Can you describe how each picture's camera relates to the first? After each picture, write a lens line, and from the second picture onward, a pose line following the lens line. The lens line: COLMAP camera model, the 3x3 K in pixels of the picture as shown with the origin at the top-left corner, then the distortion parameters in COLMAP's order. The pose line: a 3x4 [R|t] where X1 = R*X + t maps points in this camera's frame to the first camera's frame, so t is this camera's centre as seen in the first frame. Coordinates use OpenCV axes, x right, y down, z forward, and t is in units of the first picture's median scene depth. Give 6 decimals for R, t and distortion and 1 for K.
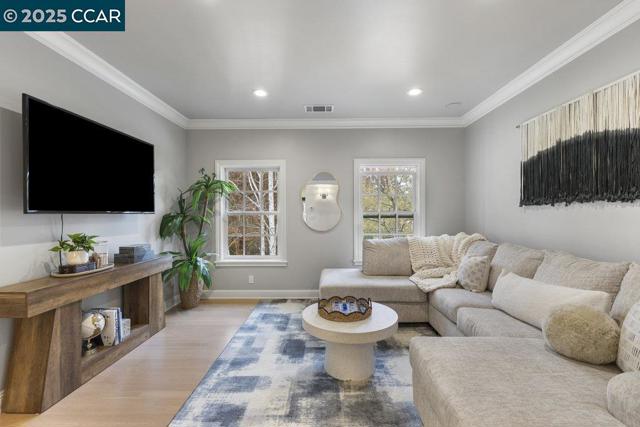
lens RADIAL K [[278.3, 0, 321.7], [0, 278.3, 213.9], [0, 0, 1]] dist [0.010426, -0.001783]
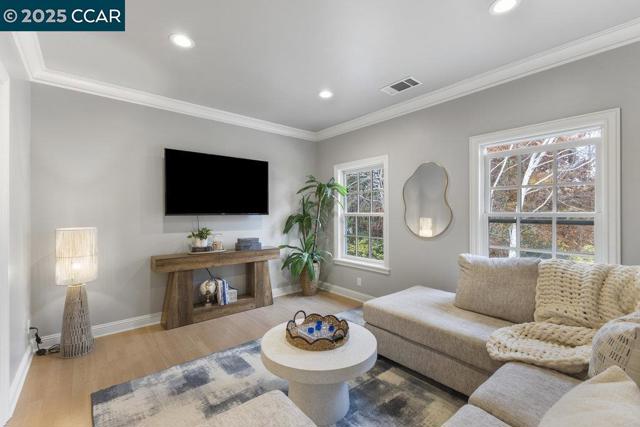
lens RADIAL K [[278.3, 0, 324.1], [0, 278.3, 214.3], [0, 0, 1]] dist [0.010426, -0.001783]
pose [[0.652108, 0.007040, -0.758093, 0.613271], [-0.002625, 0.999972, 0.007028, -0.014670], [0.758121, -0.002593, 0.652108, 0.399322]]
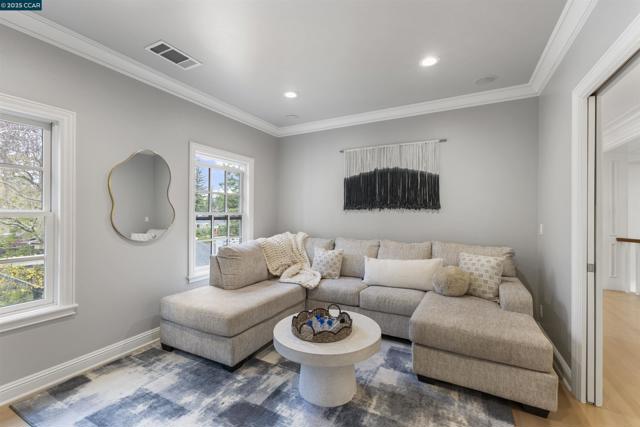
lens RADIAL K [[278.3, 0, 321.3], [0, 278.3, 212.2], [0, 0, 1]] dist [0.010426, -0.001783]
pose [[0.448458, 0.010387, 0.893744, -0.593732], [-0.003807, 0.999946, -0.009711, -0.002986], [-0.893796, 0.000952, 0.448473, 0.517654]]
